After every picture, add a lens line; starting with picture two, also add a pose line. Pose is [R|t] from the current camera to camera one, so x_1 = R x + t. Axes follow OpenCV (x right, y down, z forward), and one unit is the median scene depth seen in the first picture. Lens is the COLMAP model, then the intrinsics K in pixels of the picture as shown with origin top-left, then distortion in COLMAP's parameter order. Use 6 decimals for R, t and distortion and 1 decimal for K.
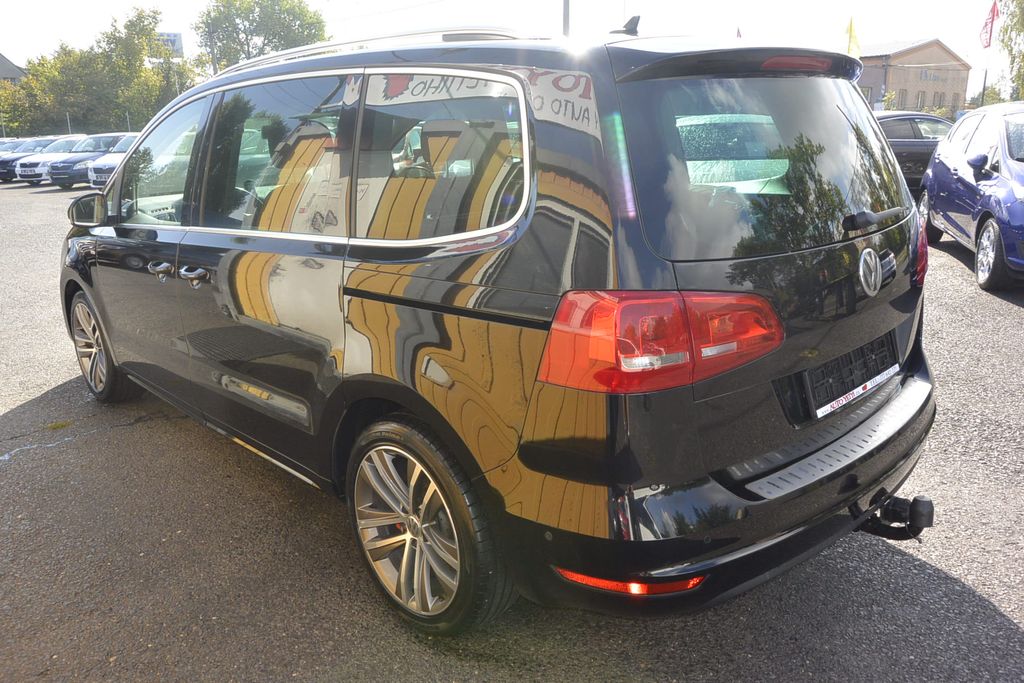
lens RADIAL K [[827.4, 0, 512.0], [0, 827.4, 341.5], [0, 0, 1]] dist [0.000241, -0.001313]
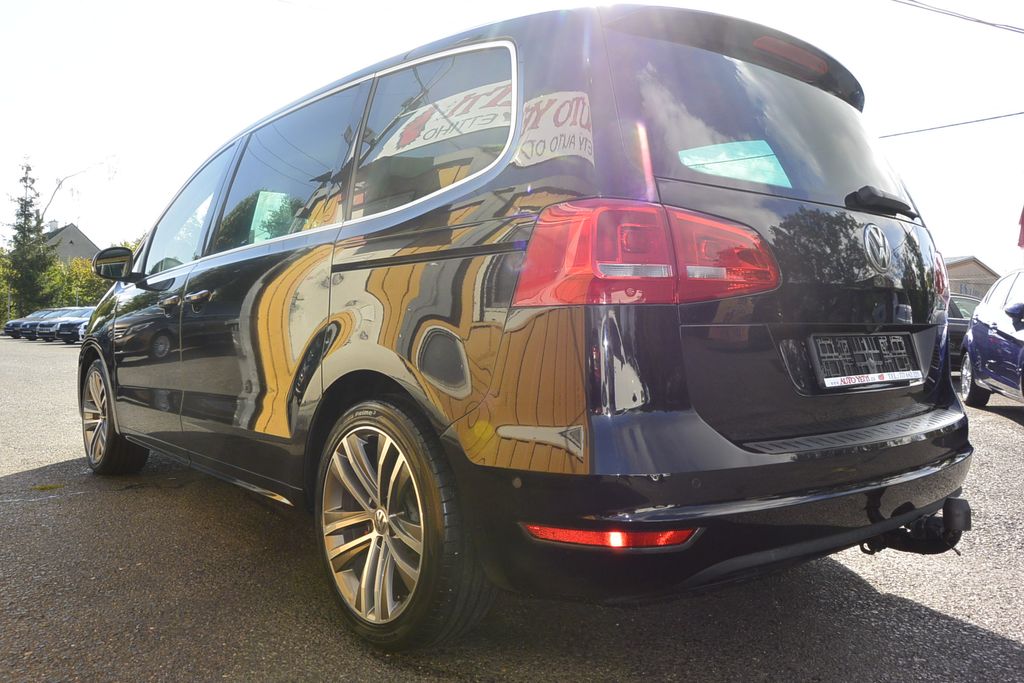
lens RADIAL K [[827.4, 0, 512.0], [0, 827.4, 341.5], [0, 0, 1]] dist [0.000241, -0.001313]
pose [[0.997424, 0.037649, -0.061058, 0.070025], [-0.052350, 0.963979, -0.260776, 0.258241], [0.049041, 0.263301, 0.963466, 0.087295]]
